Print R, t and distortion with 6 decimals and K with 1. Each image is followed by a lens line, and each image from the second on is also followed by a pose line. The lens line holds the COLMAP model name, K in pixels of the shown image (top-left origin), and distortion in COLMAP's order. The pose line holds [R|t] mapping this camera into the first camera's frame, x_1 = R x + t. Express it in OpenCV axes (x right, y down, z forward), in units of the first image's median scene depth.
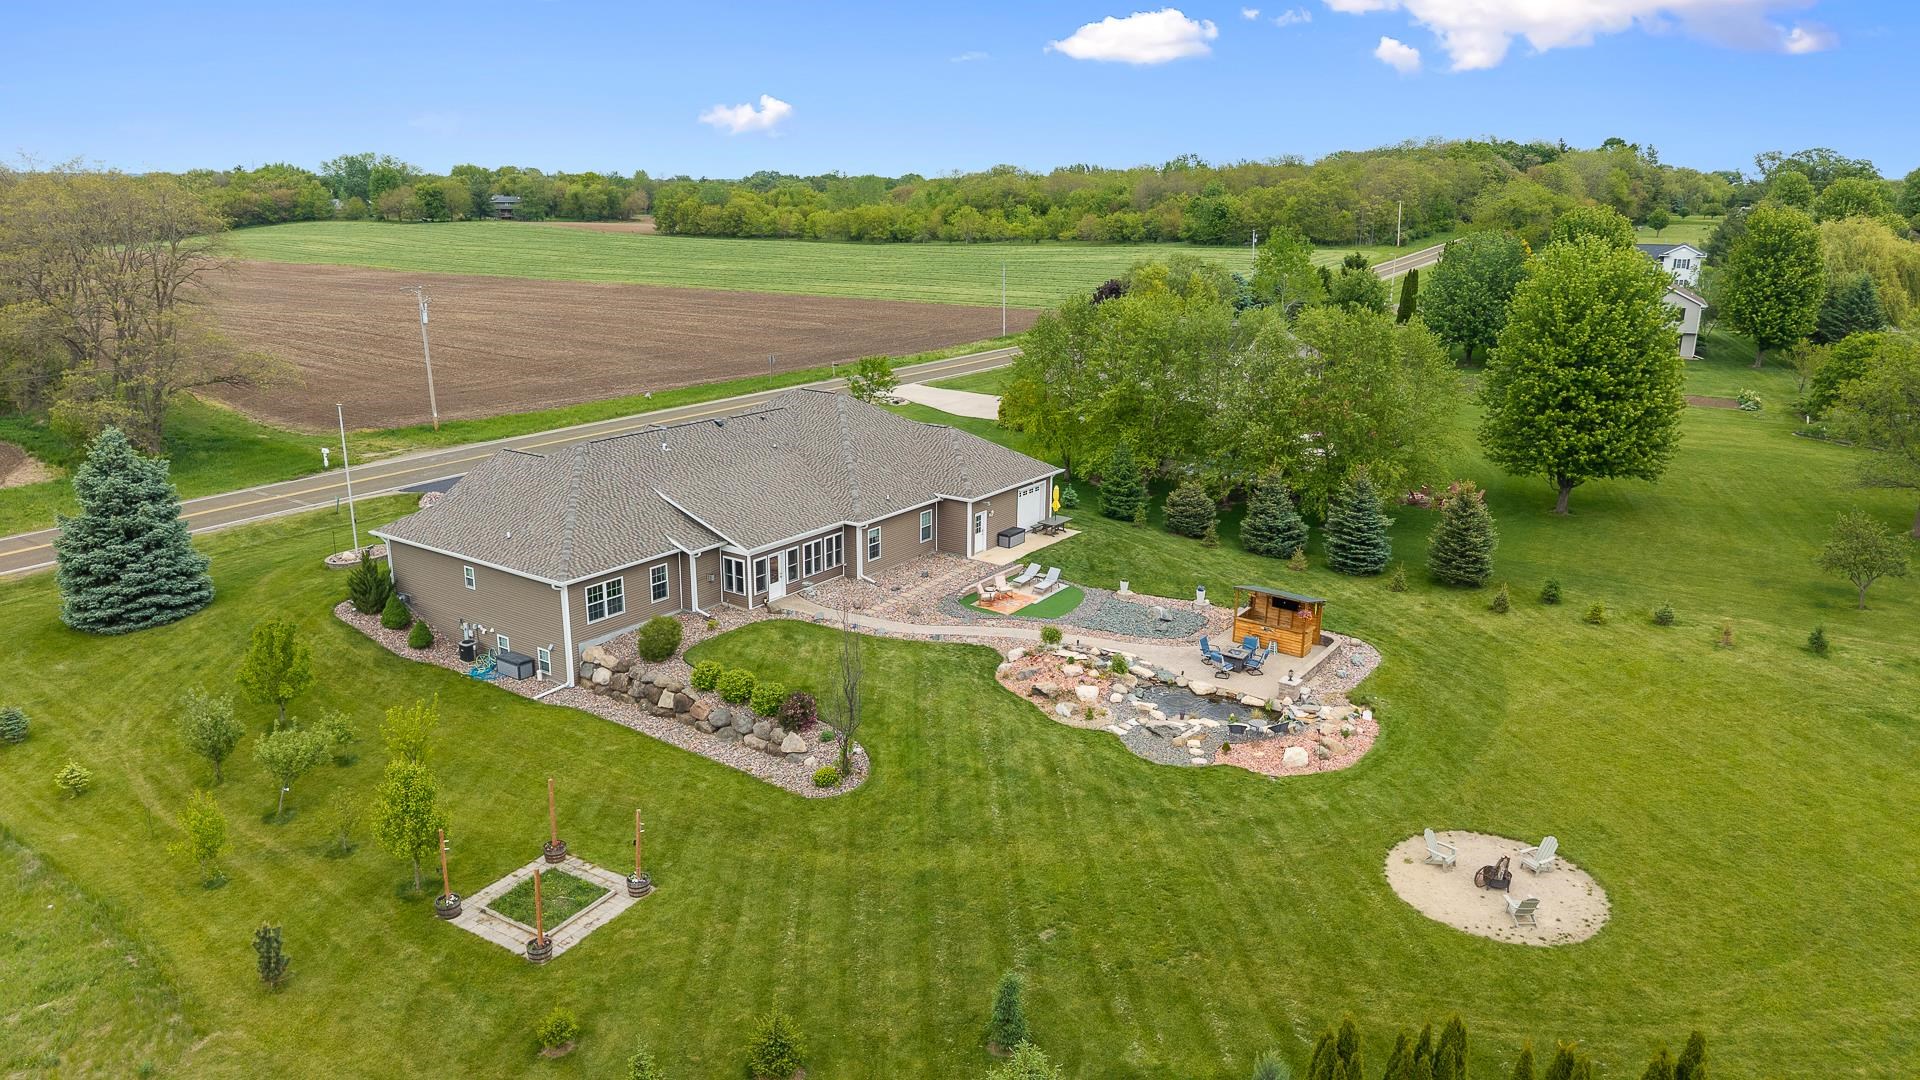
lens RADIAL K [[1284.1, 0, 943.9], [0, 1284.1, 524.8], [0, 0, 1]] dist [0.050577, -0.059043]
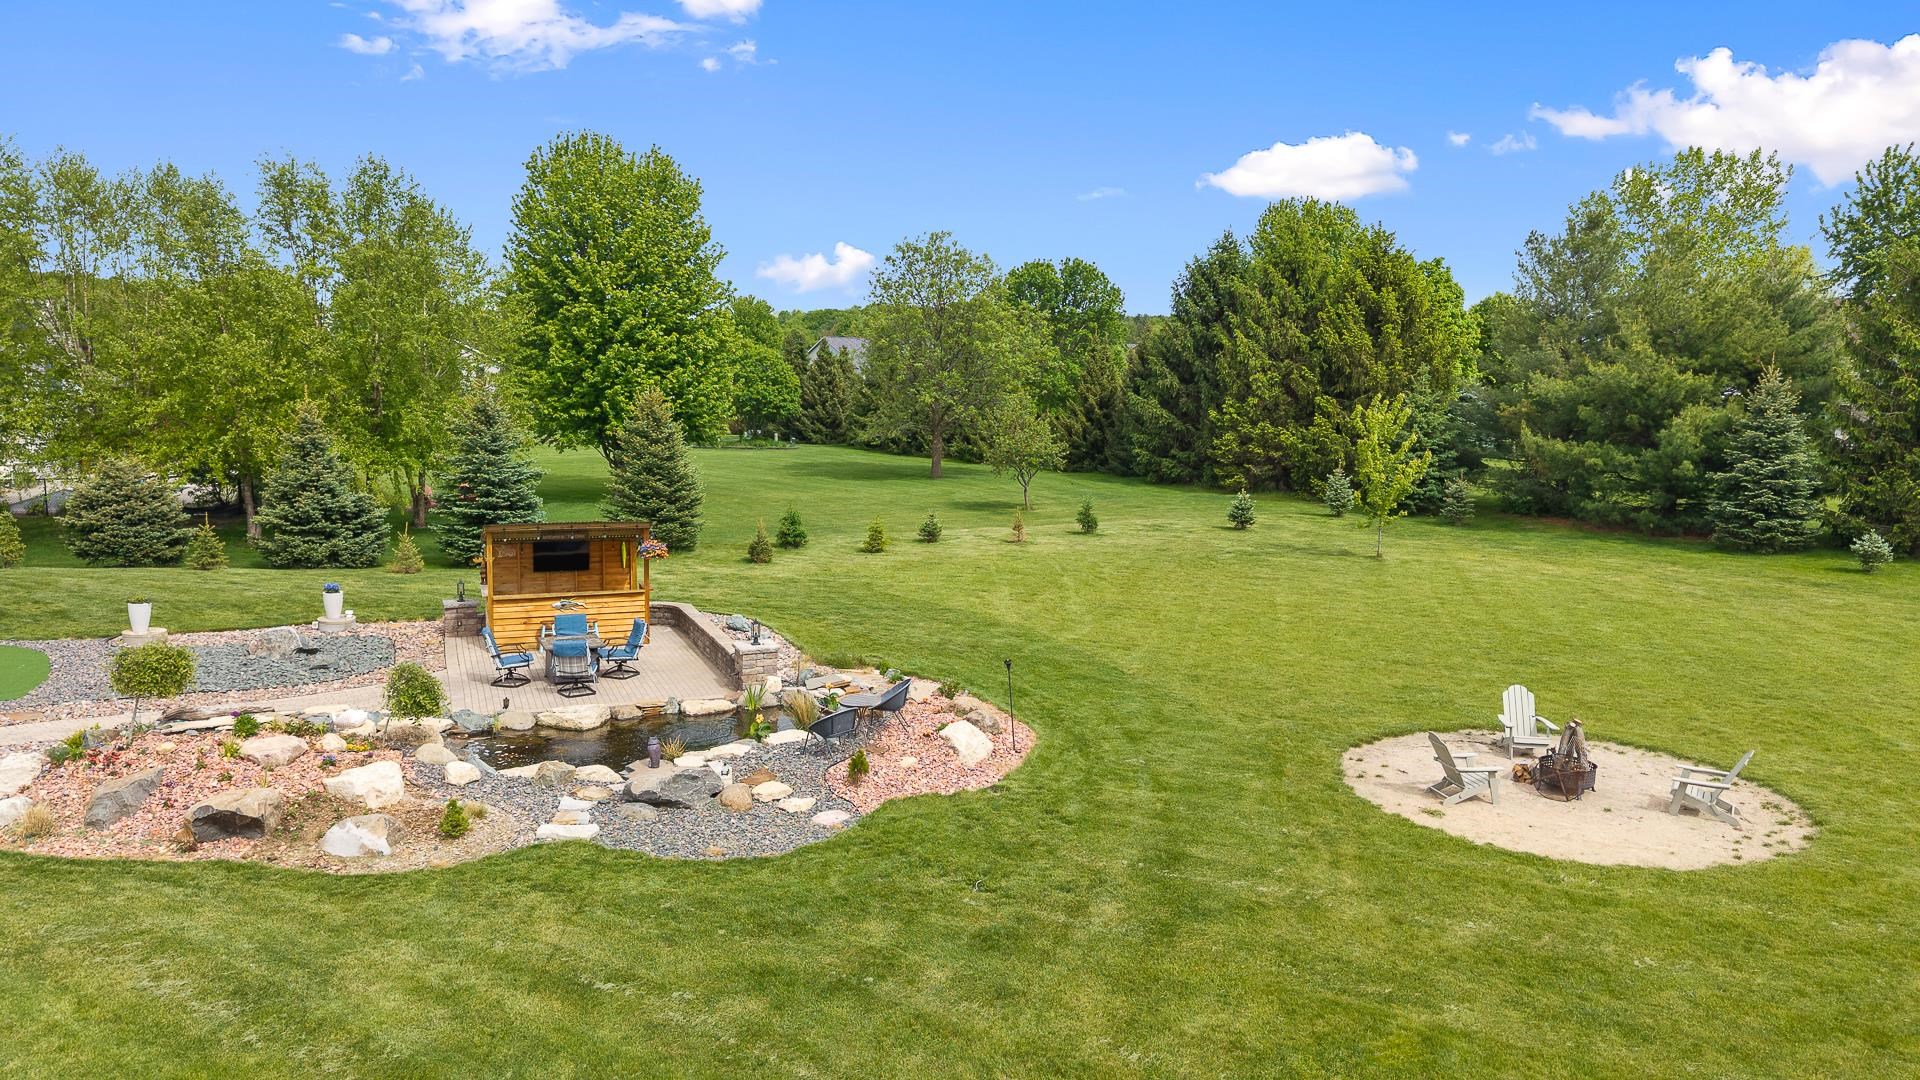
lens RADIAL K [[1284.1, 0, 955.7], [0, 1284.1, 546.1], [0, 0, 1]] dist [0.050577, -0.059043]
pose [[0.533301, -0.110711, 0.838650, -0.069085], [0.220151, 0.975401, -0.011231, 0.092941], [-0.816777, 0.190619, 0.544555, 0.591361]]
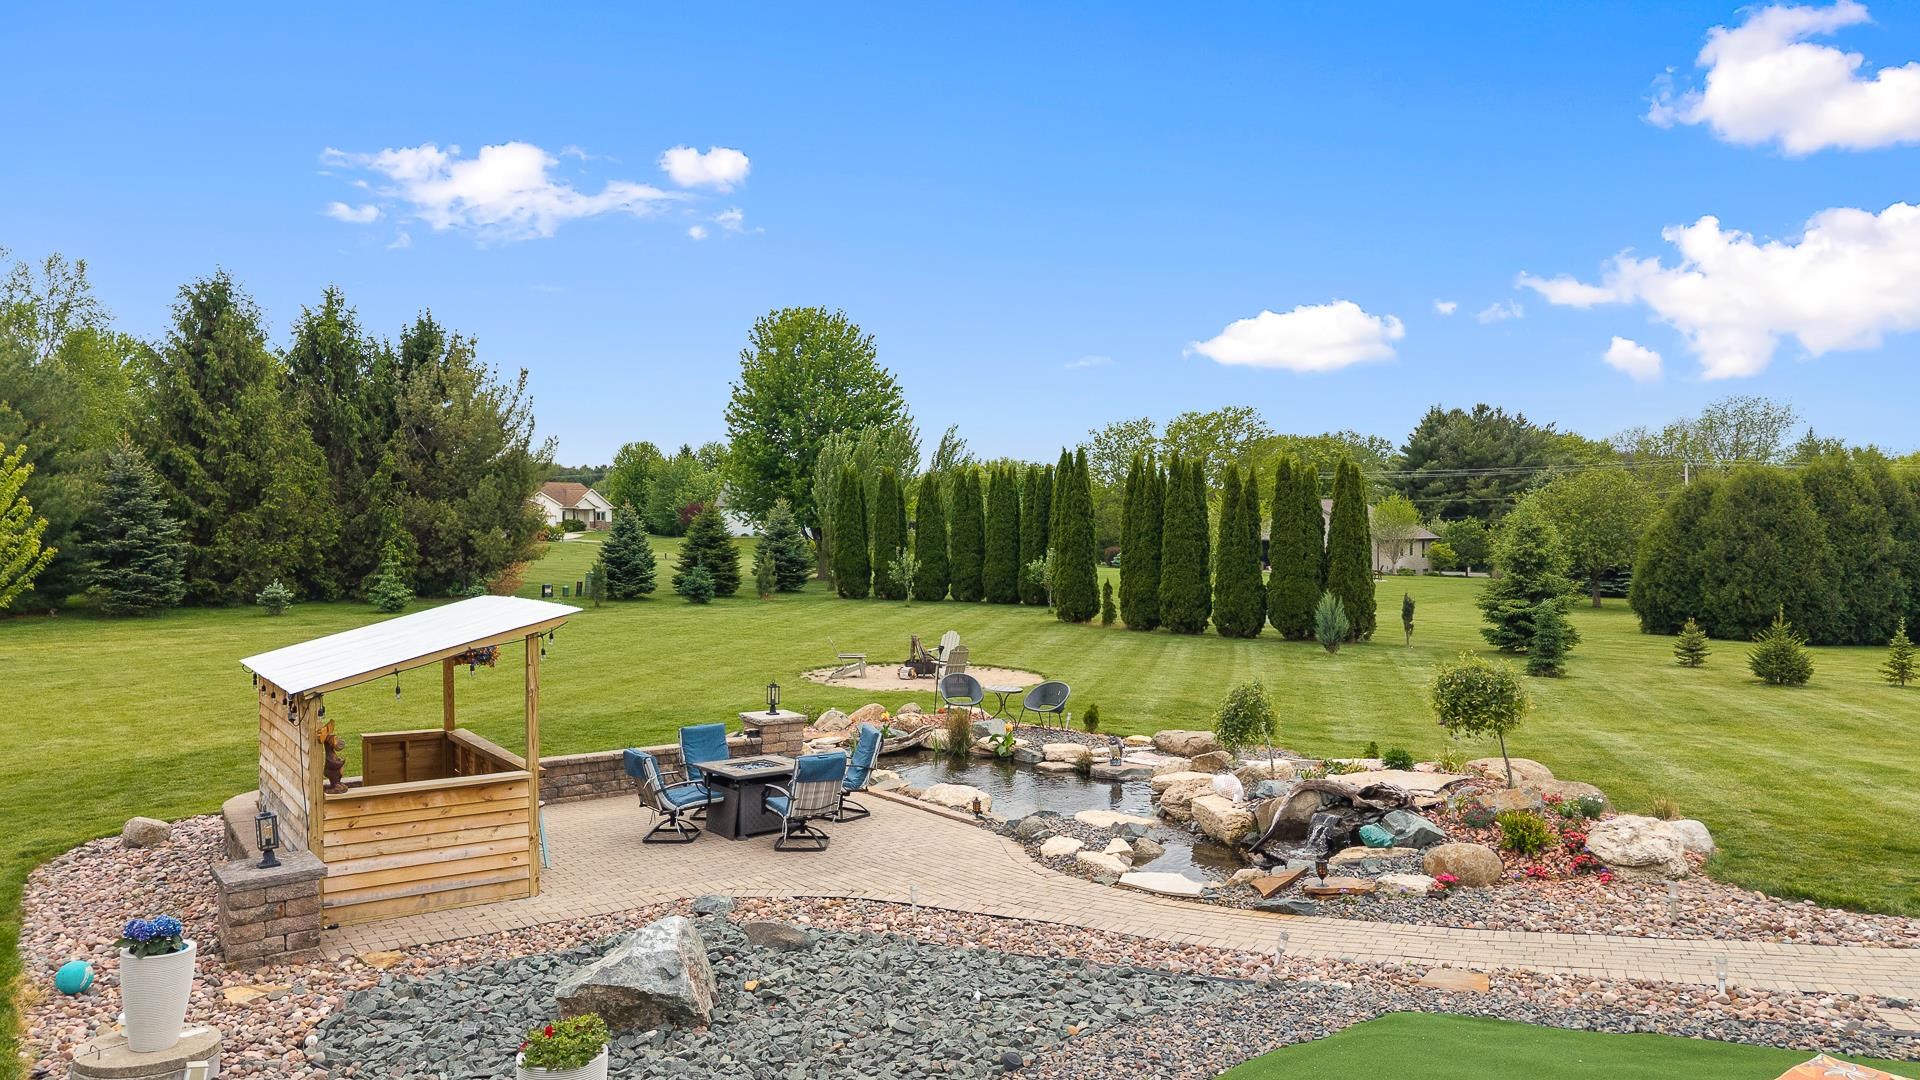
lens RADIAL K [[1284.1, 0, 962.5], [0, 1284.1, 536.8], [0, 0, 1]] dist [0.050577, -0.059043]
pose [[-0.948670, -0.017291, 0.315796, 0.094533], [0.070250, 0.962040, 0.263711, -0.016633], [-0.308368, 0.272359, -0.911444, 1.124380]]
